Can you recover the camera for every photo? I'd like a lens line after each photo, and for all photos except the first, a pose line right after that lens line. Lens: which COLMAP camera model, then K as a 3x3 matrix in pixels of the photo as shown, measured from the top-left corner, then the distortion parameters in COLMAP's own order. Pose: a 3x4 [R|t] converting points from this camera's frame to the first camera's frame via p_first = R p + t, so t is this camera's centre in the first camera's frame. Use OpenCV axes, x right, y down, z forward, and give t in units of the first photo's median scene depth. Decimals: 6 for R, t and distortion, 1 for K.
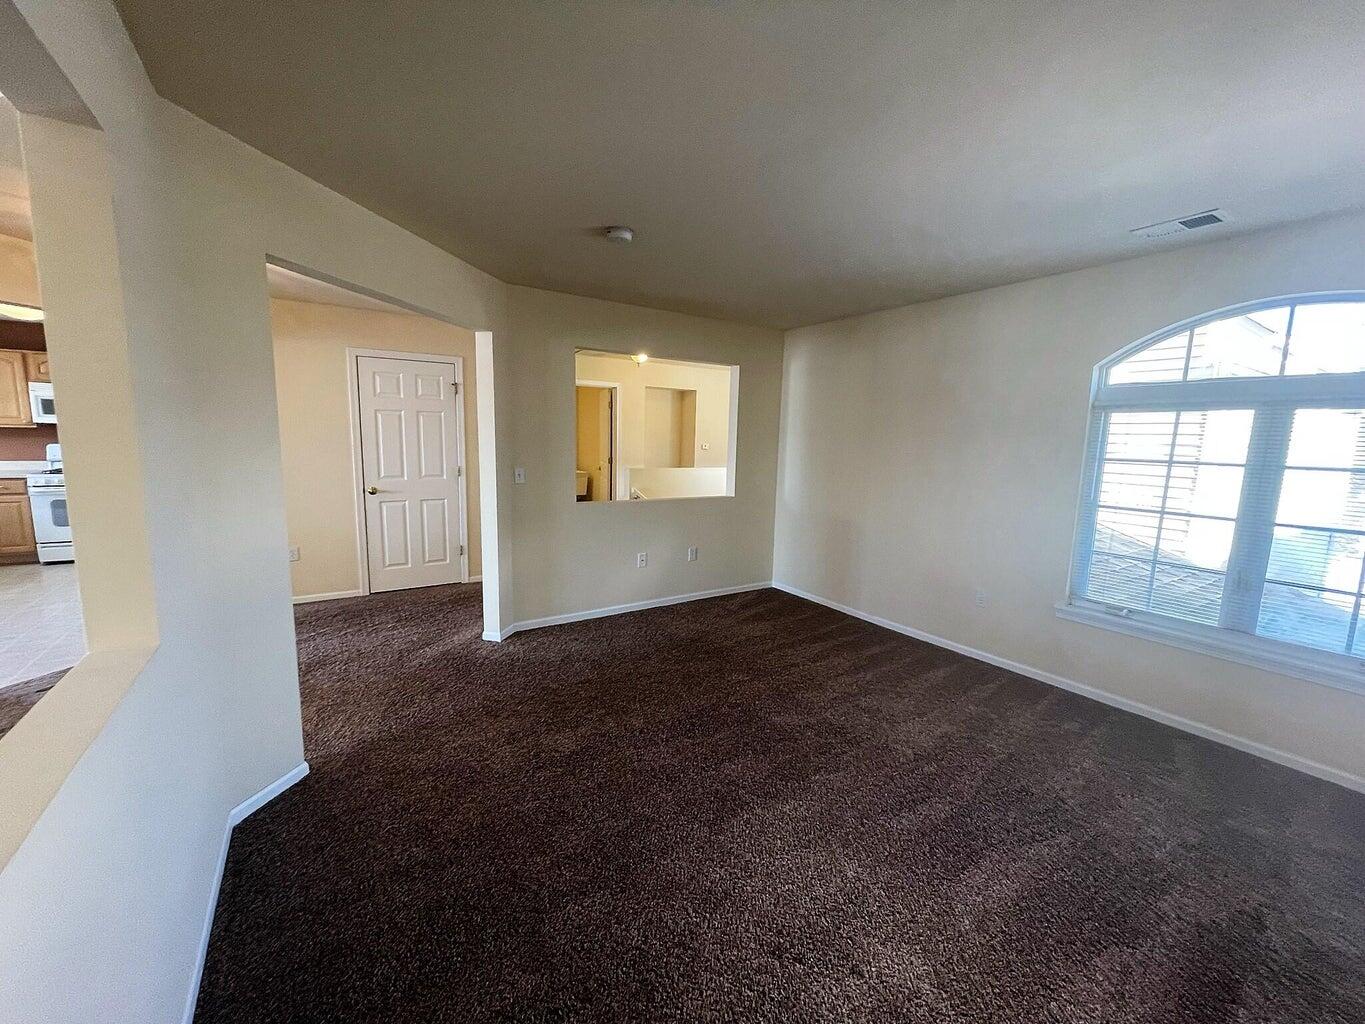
lens RADIAL K [[559.9, 0, 681.8], [0, 559.9, 514.3], [0, 0, 1]] dist [-0.000473, -0.000098]
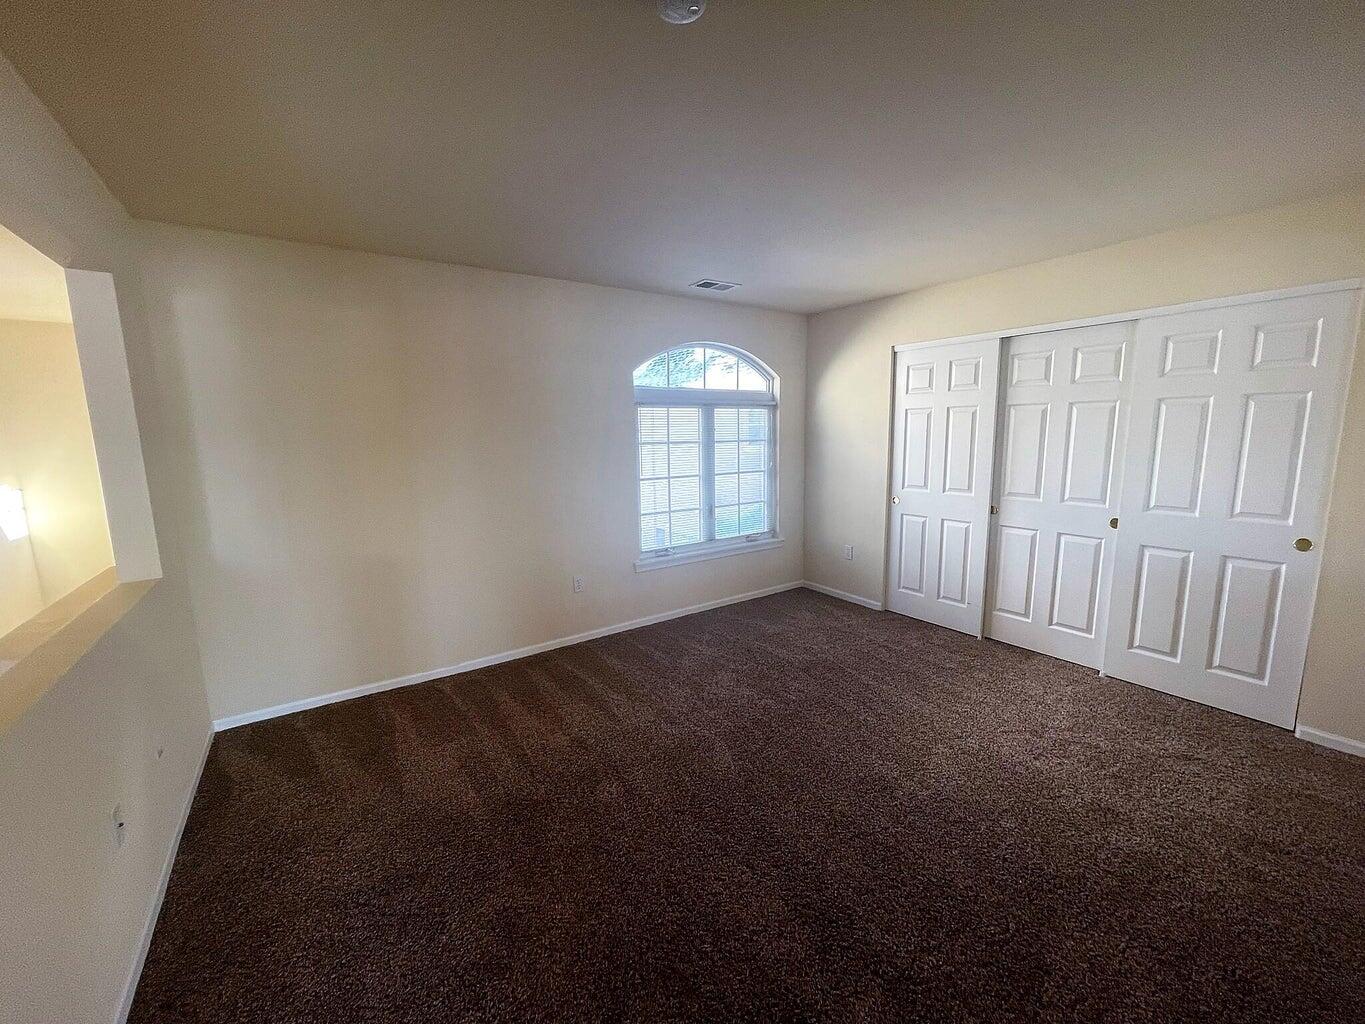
lens RADIAL K [[559.9, 0, 681.8], [0, 559.9, 514.3], [0, 0, 1]] dist [-0.000473, -0.000098]
pose [[-0.037448, -0.176256, 0.983632, -0.590962], [0.153301, 0.971657, 0.179946, -0.168288], [-0.987470, 0.157530, -0.009367, 0.999454]]
